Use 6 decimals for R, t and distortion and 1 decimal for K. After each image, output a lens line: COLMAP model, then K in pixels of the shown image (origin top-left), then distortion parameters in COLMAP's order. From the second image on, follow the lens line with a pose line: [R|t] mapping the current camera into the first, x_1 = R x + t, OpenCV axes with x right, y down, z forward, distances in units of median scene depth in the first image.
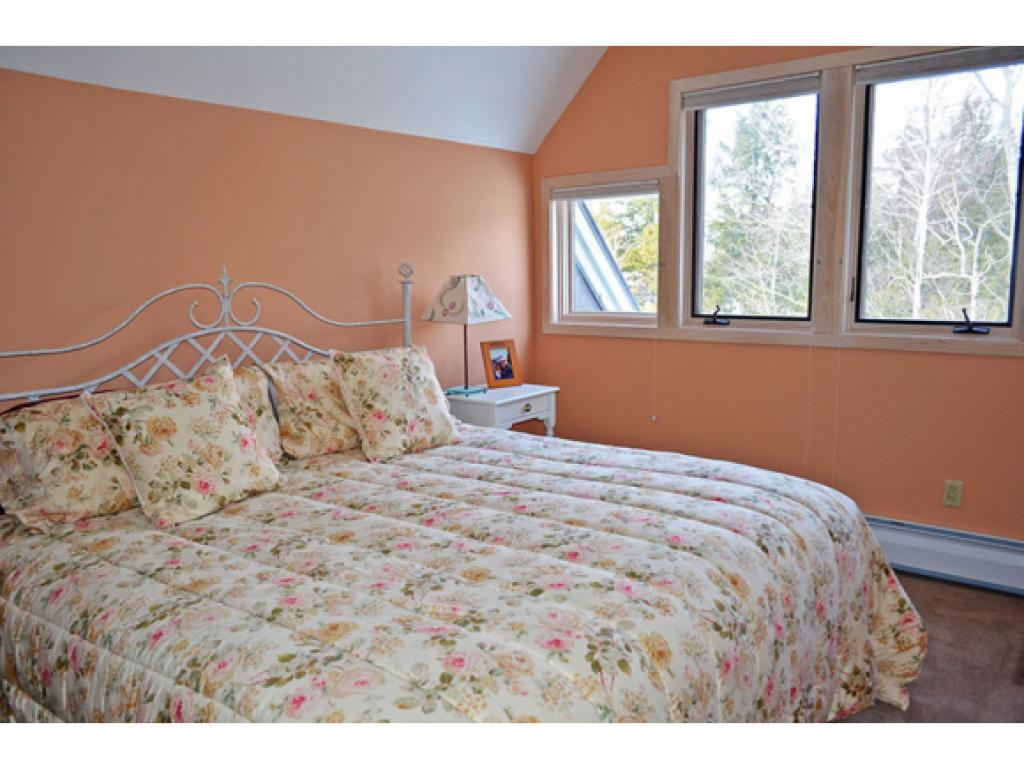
lens RADIAL K [[804.4, 0, 506.7], [0, 804.4, 381.9], [0, 0, 1]] dist [-0.002829, -0.001999]
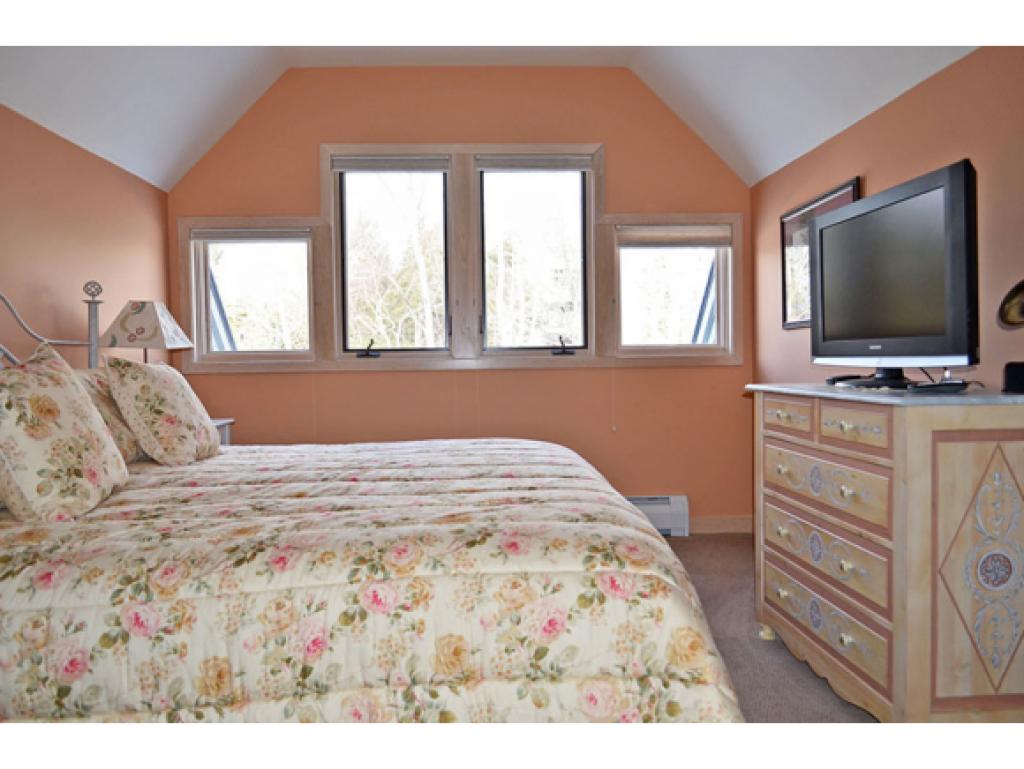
lens RADIAL K [[804.4, 0, 506.7], [0, 804.4, 381.9], [0, 0, 1]] dist [-0.002829, -0.001999]
pose [[0.750180, -0.013023, 0.661106, -0.473191], [0.096772, 0.991203, -0.090285, 0.116826], [-0.654114, 0.131706, 0.744841, 0.033952]]
